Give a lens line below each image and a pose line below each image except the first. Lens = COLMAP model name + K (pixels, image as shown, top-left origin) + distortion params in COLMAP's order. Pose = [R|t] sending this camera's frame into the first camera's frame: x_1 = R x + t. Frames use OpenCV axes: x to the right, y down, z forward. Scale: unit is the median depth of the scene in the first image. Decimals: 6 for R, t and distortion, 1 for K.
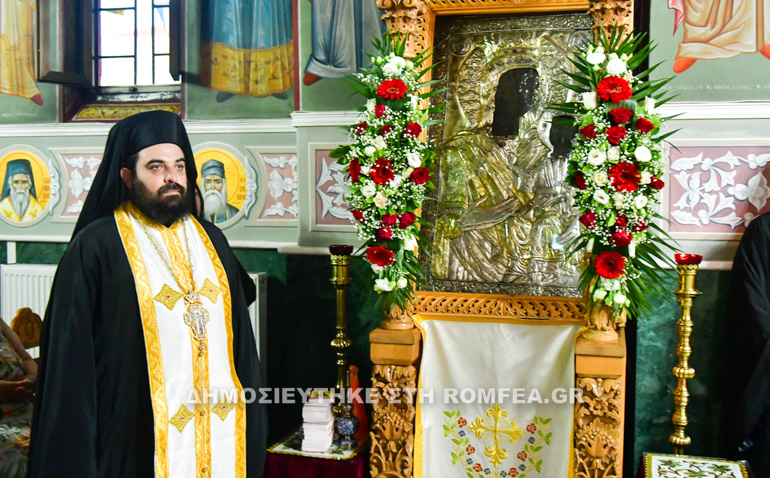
lens RADIAL K [[814.5, 0, 385.0], [0, 814.5, 239.0], [0, 0, 1]] dist [-0.013474, -0.030211]
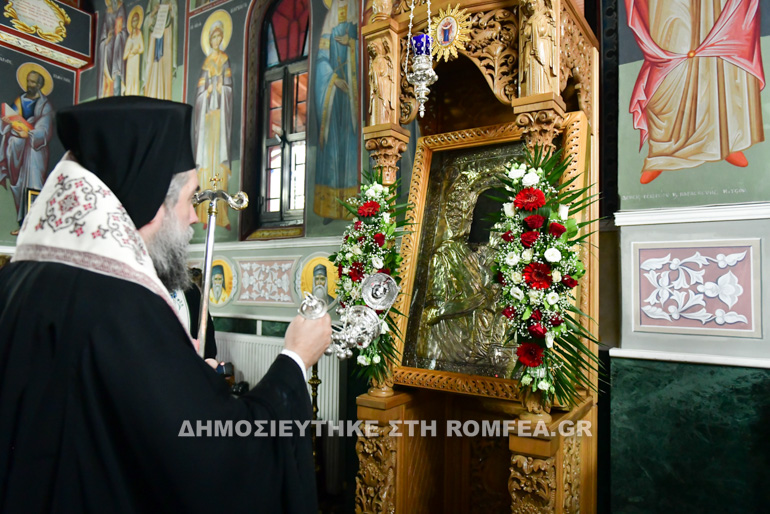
lens RADIAL K [[527.0, 0, 382.7], [0, 527.0, 262.2], [0, 0, 1]] dist [-0.011938, -0.001707]
pose [[0.930398, -0.009816, -0.366420, 0.332327], [-0.027563, 0.994938, -0.096641, -0.017444], [0.365514, 0.100015, 0.925417, 0.230623]]
